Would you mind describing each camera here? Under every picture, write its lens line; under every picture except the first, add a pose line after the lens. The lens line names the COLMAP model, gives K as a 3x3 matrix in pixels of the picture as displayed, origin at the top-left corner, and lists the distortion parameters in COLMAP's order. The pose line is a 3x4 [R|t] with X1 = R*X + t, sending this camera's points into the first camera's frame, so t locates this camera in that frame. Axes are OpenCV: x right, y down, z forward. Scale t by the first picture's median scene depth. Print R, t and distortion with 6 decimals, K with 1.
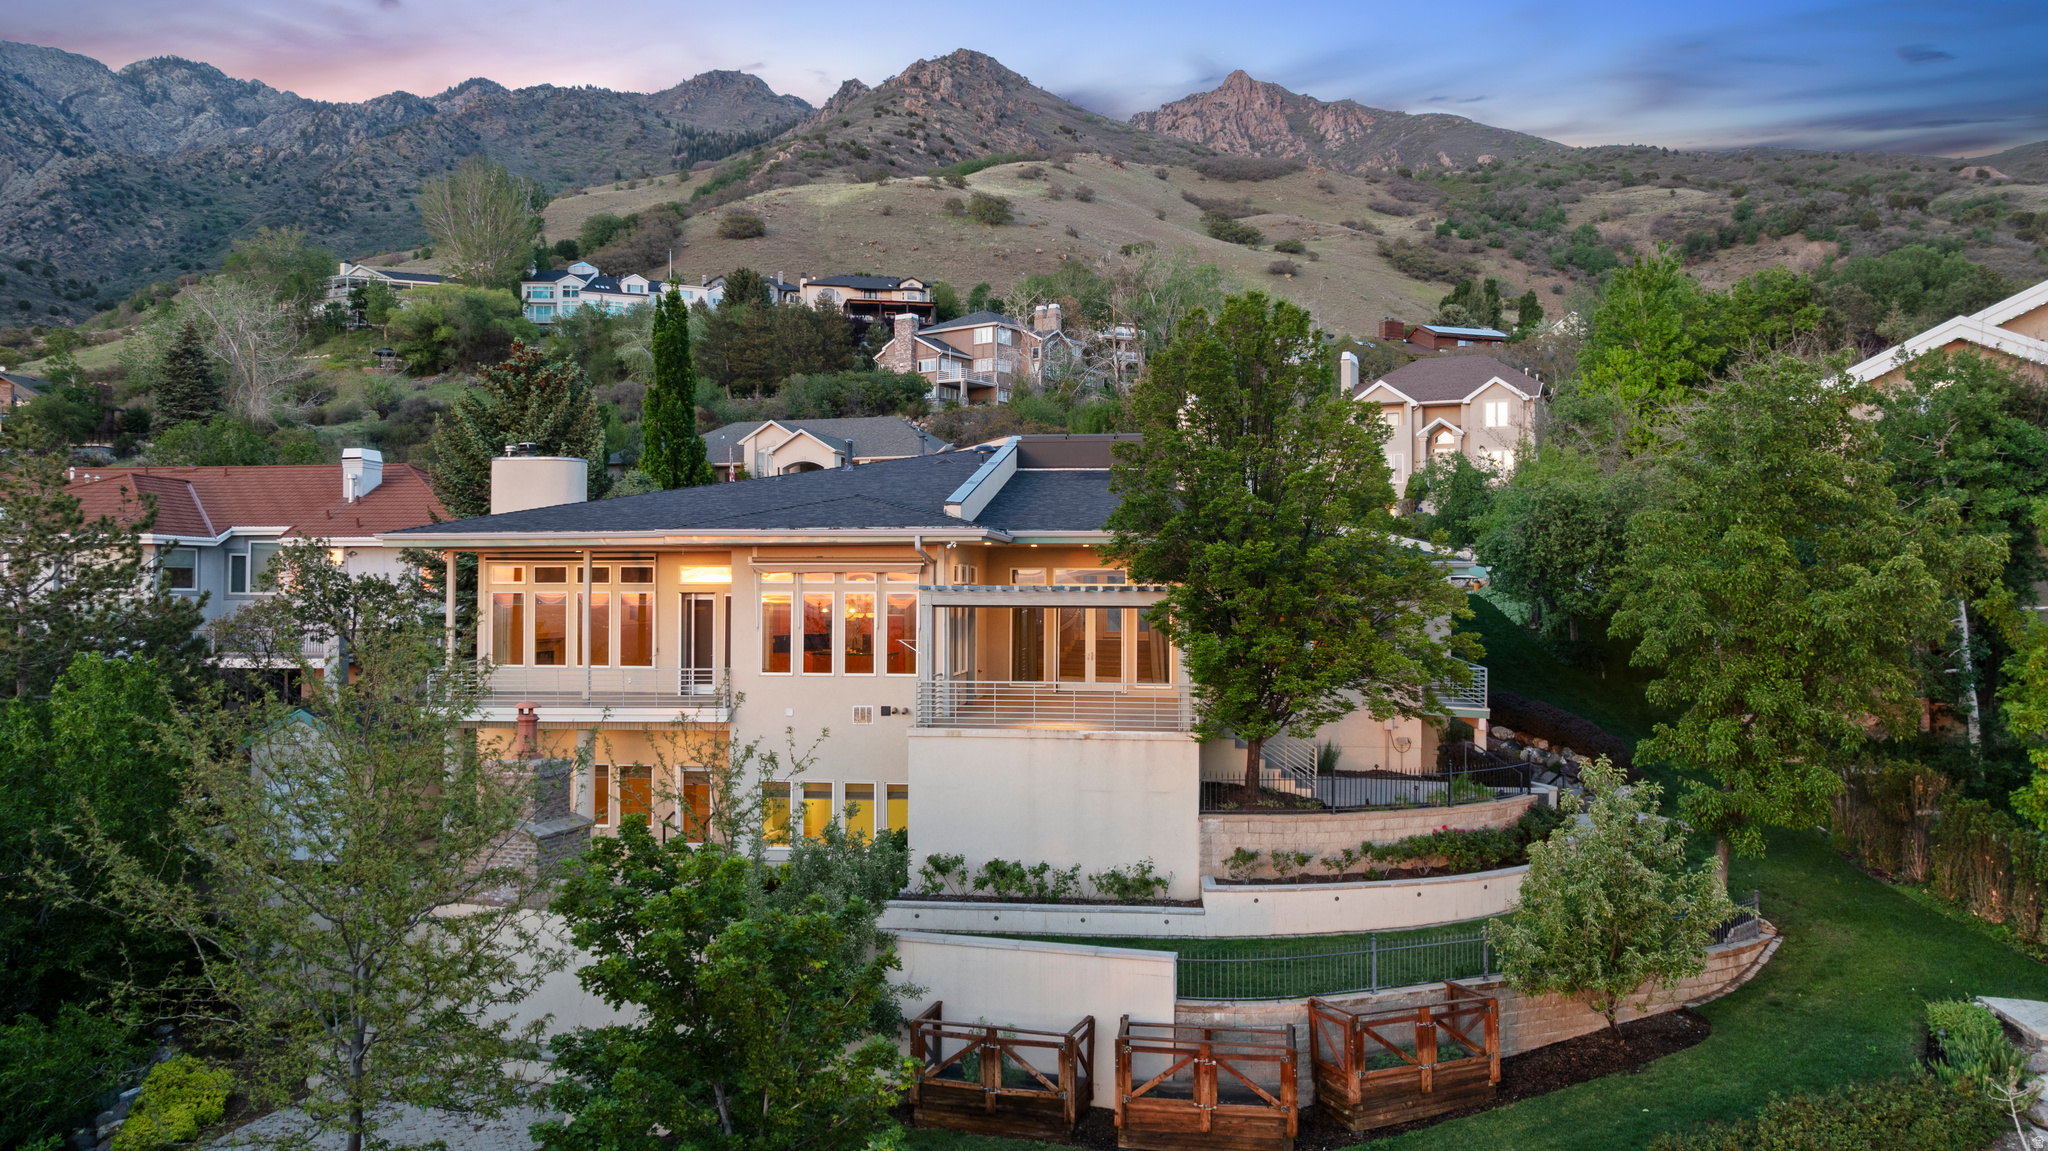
lens RADIAL K [[1436.1, 0, 1024.0], [0, 1436.1, 575.5], [0, 0, 1]] dist [-0.005196, -0.031467]
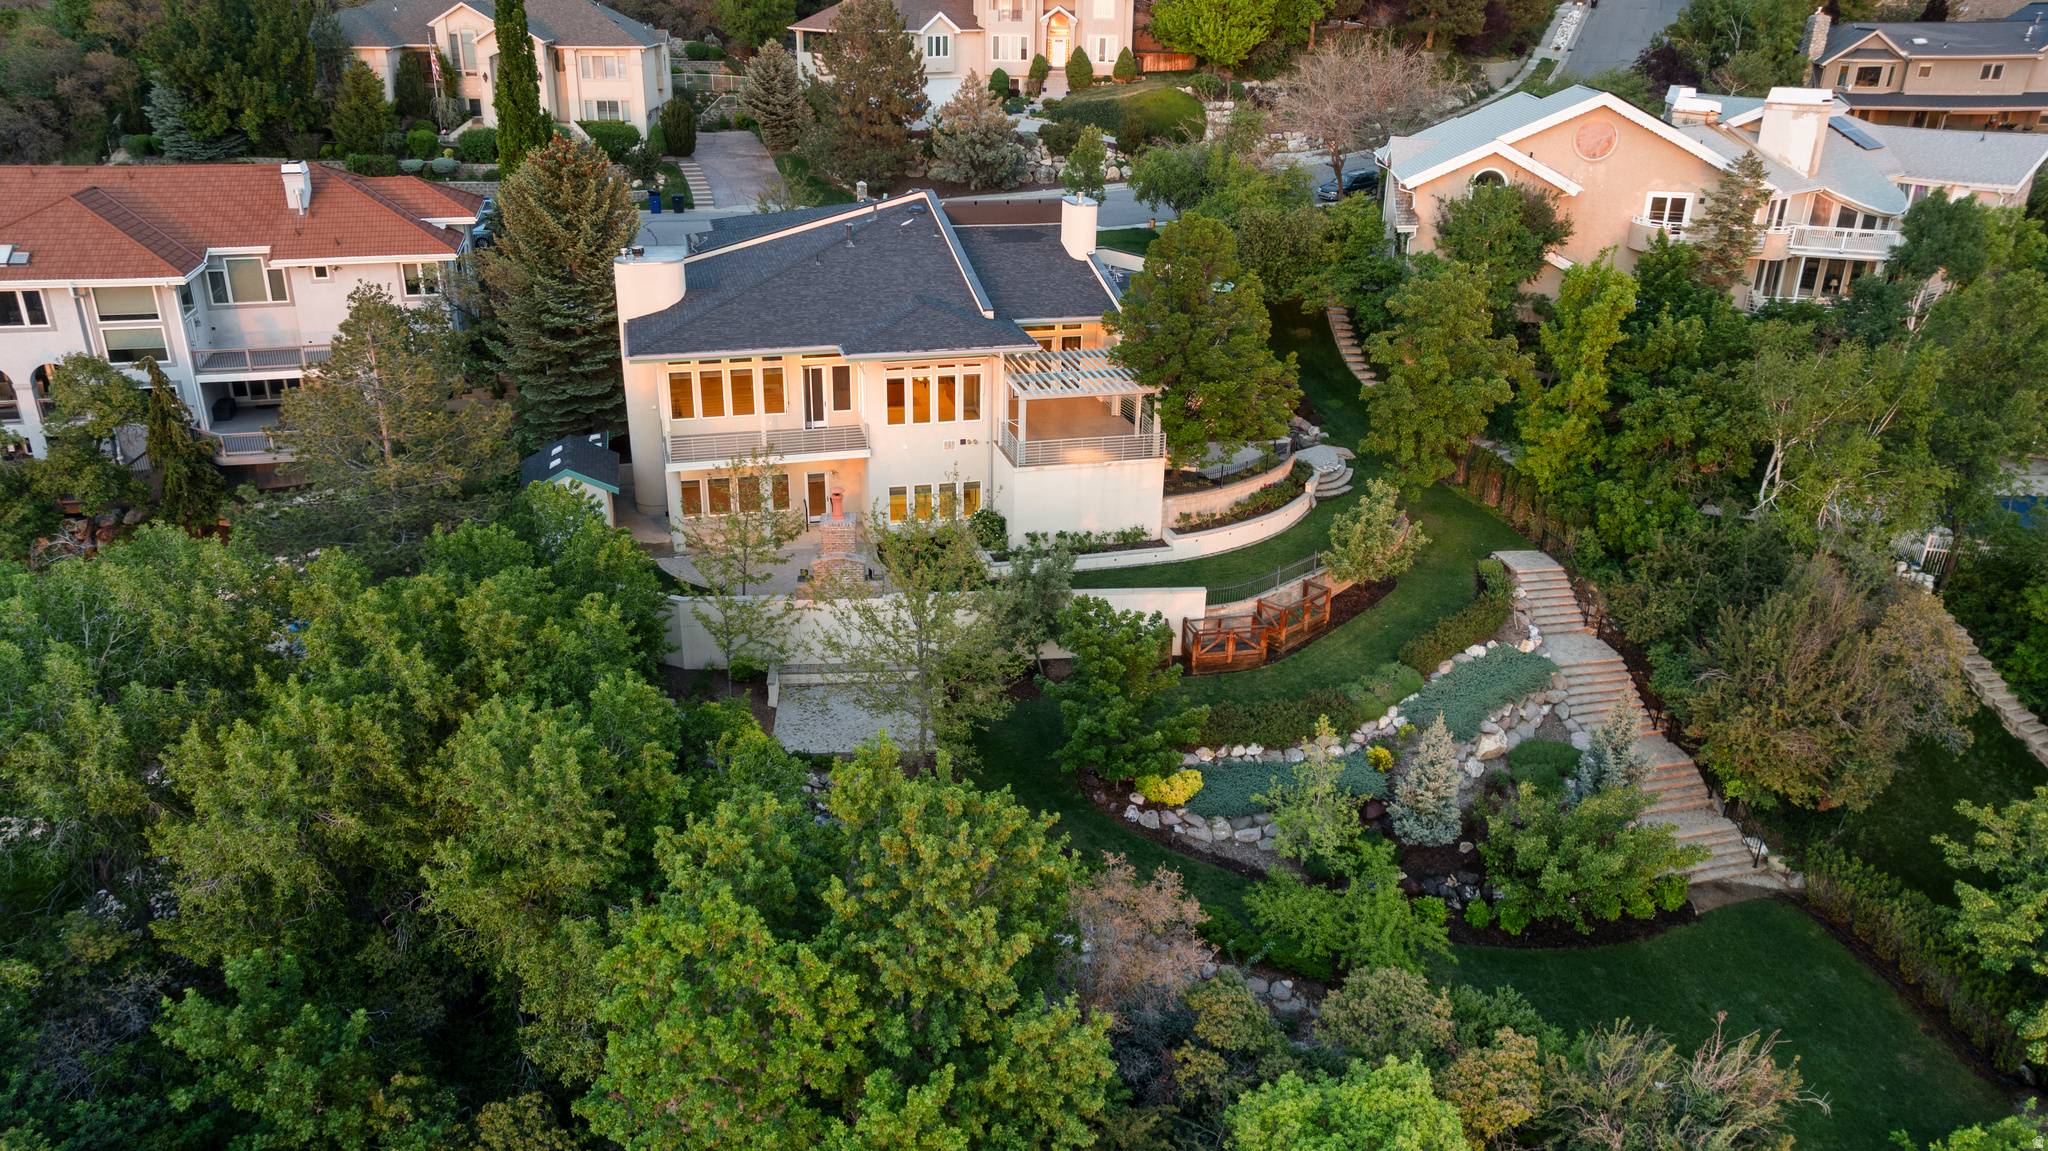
lens RADIAL K [[1440.8, 0, 1023.8], [0, 1440.8, 565.8], [0, 0, 1]] dist [-0.019291, -0.000239]
pose [[0.925662, -0.133232, 0.354117, -0.038568], [-0.018706, 0.918687, 0.394544, -0.026272], [-0.377888, -0.371839, 0.847901, -0.031192]]
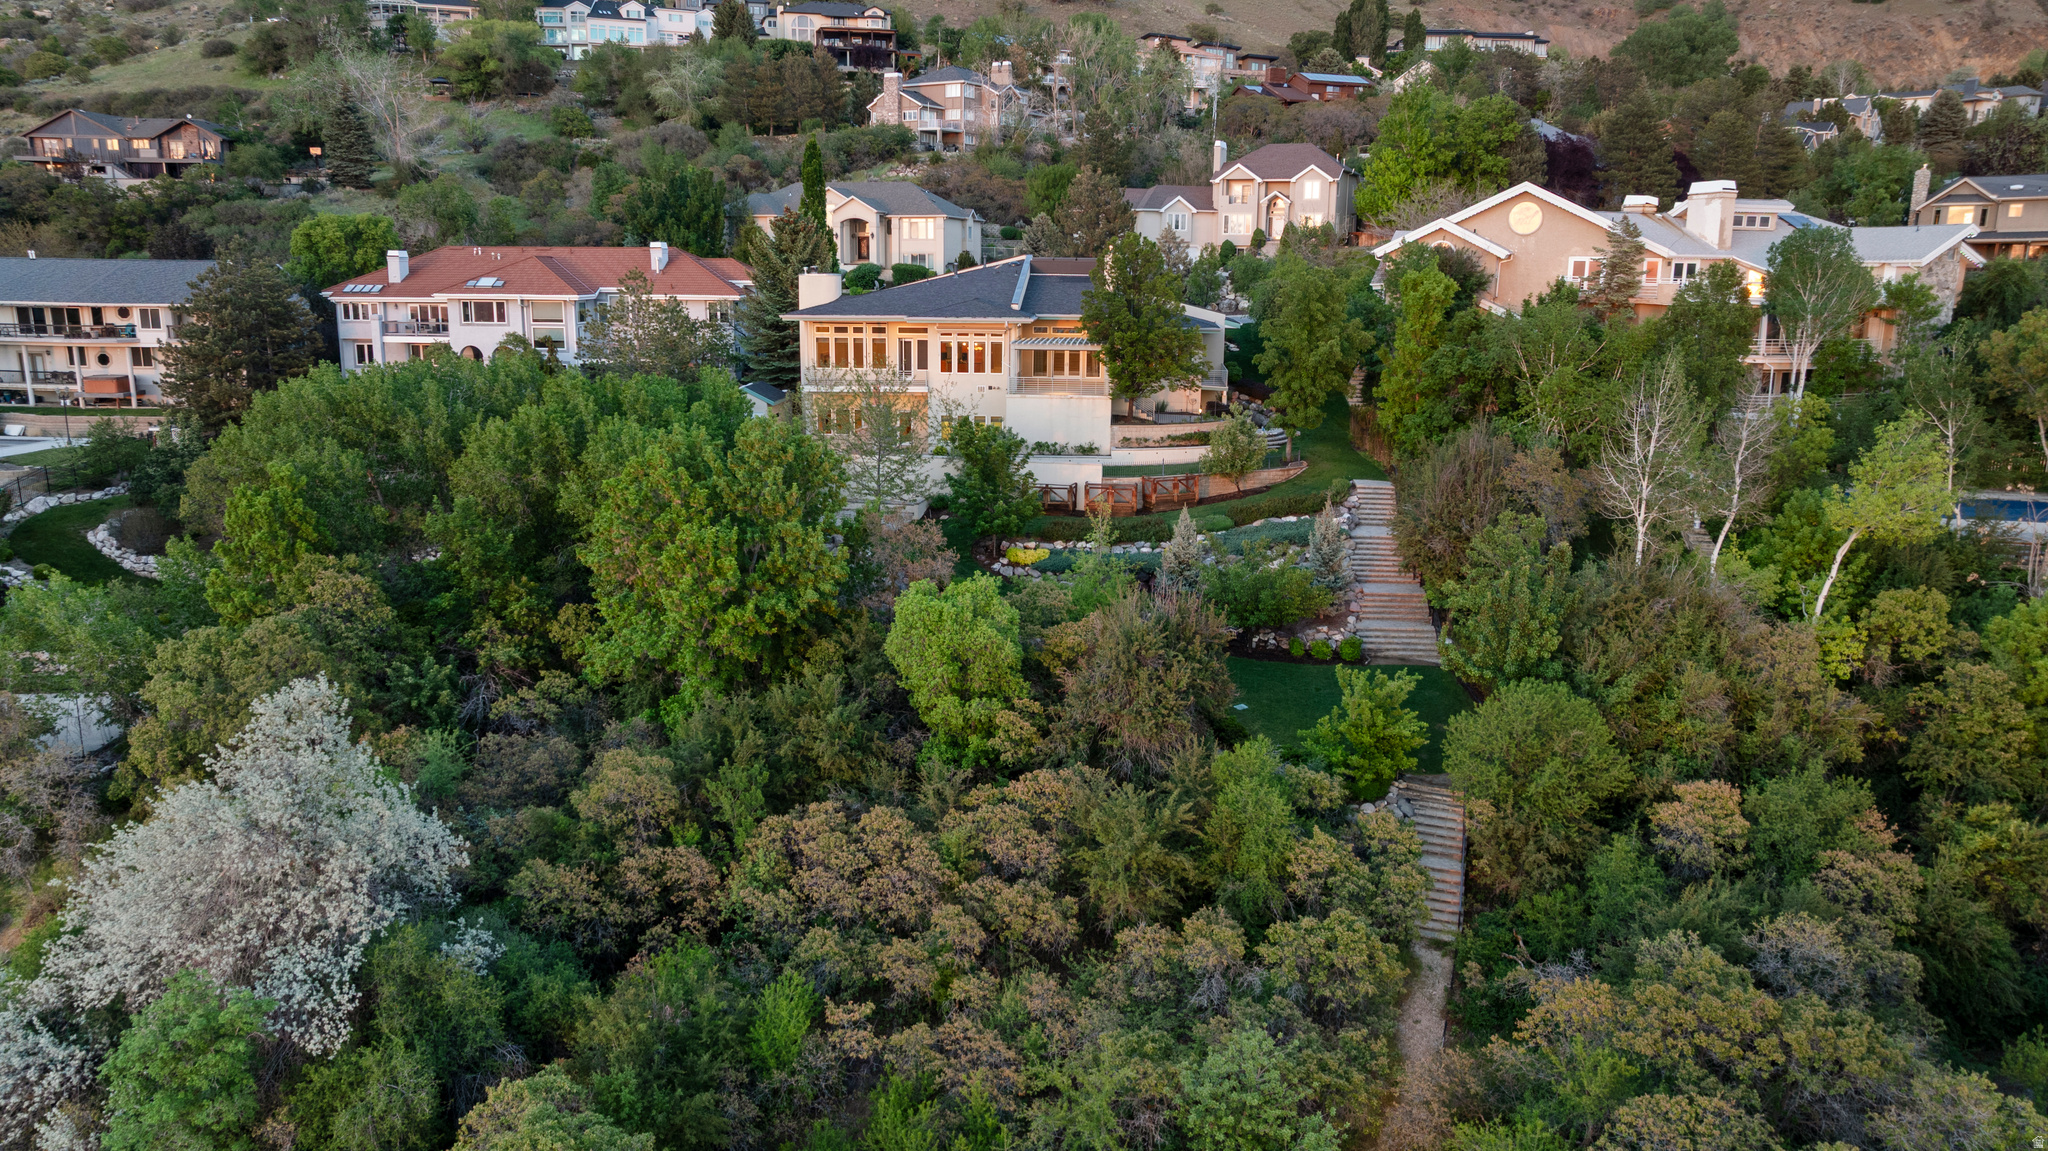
lens RADIAL K [[1430.3, 0, 1024.9], [0, 1430.3, 579.9], [0, 0, 1]] dist [0.000750, -0.055687]
pose [[0.998315, -0.006134, 0.057706, -0.010888], [-0.007282, 0.973297, 0.229433, -0.009388], [-0.057572, -0.229467, 0.971612, -0.092780]]
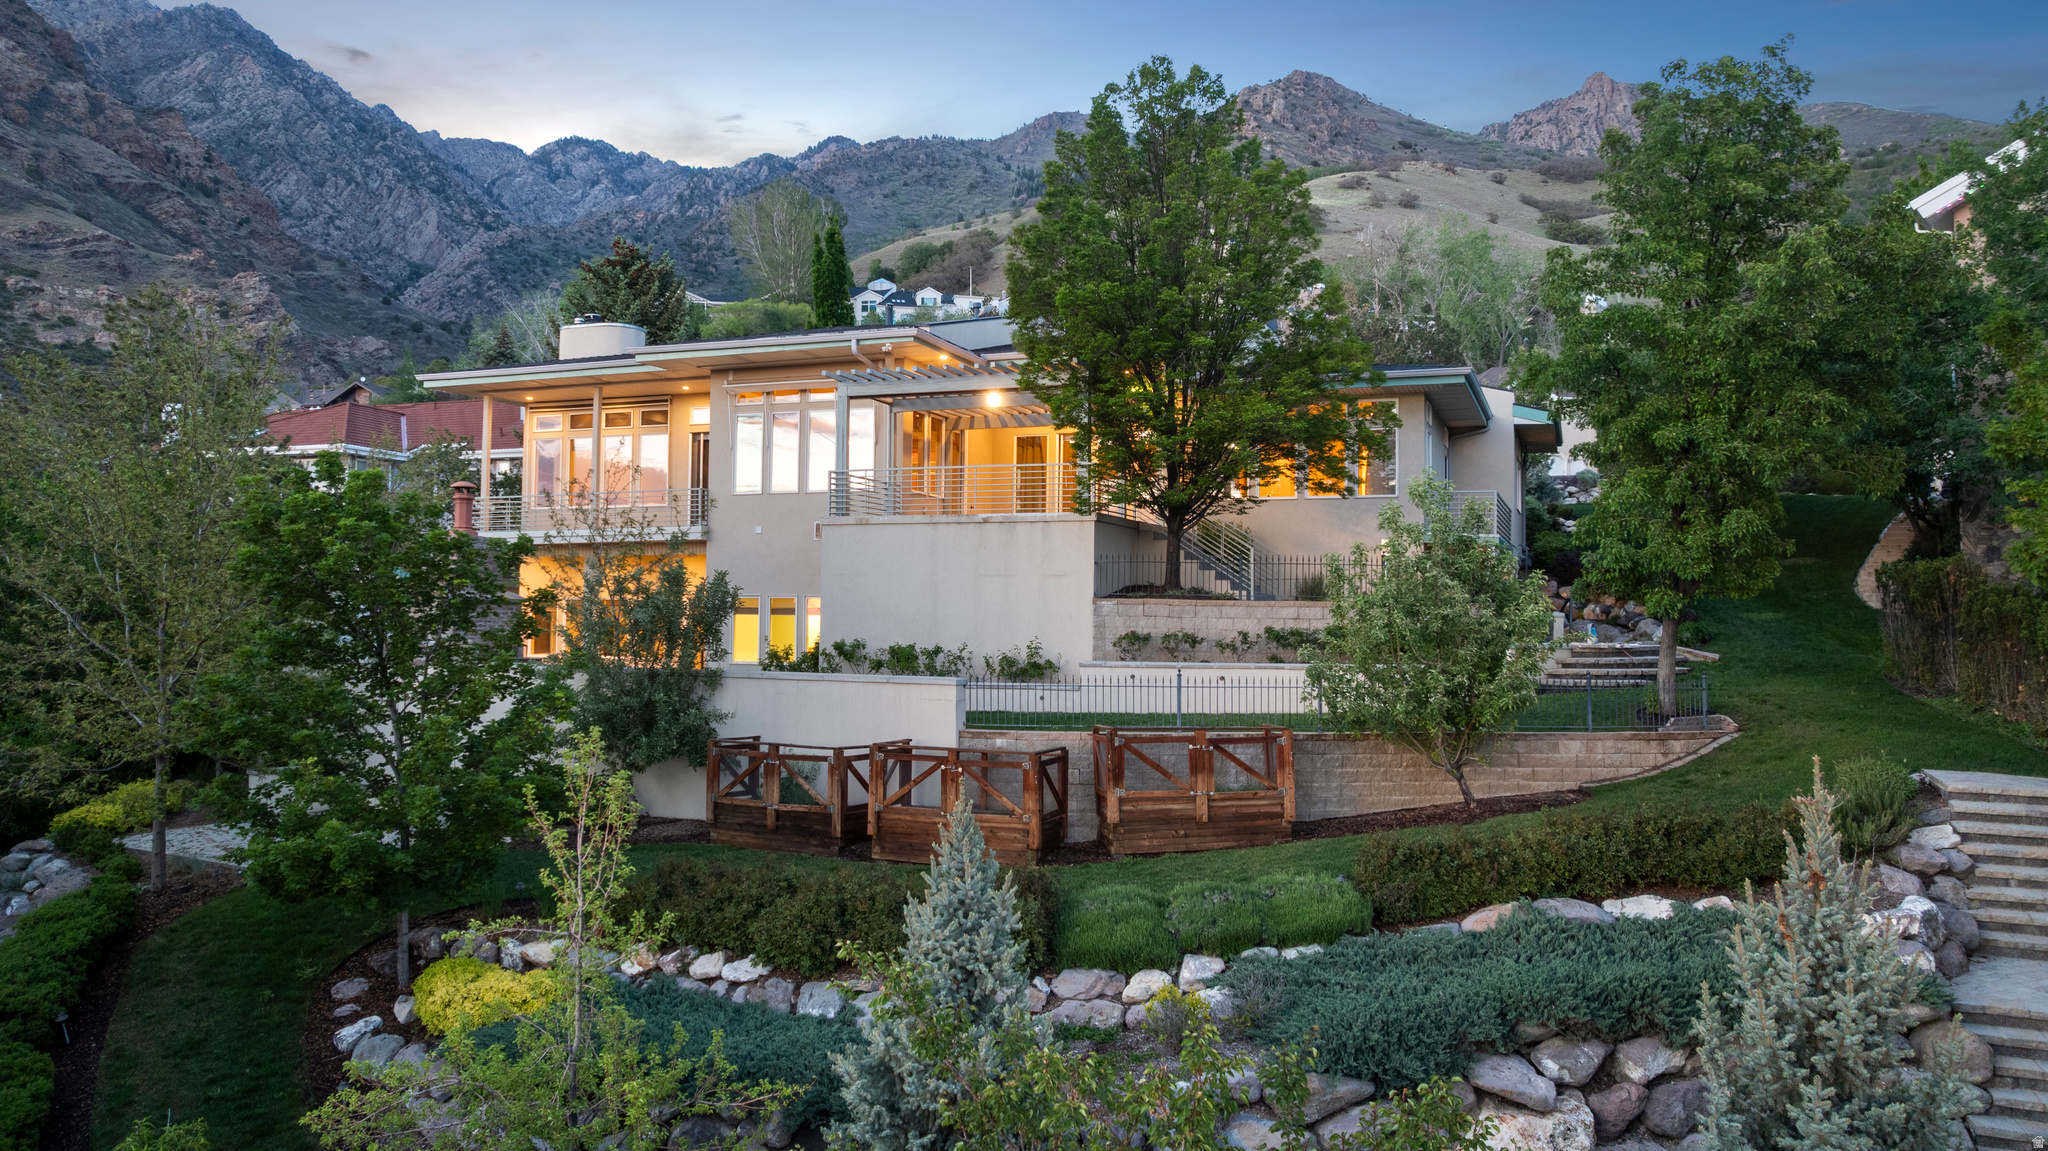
lens RADIAL K [[1455.0, 0, 1024.0], [0, 1455.0, 575.5], [0, 0, 1]] dist [-0.016825, 0.000981]
pose [[0.972575, -0.000014, -0.232588, 0.015558], [-0.005889, 0.999678, -0.024685, 0.009058], [0.232513, 0.025378, 0.972262, 0.002294]]
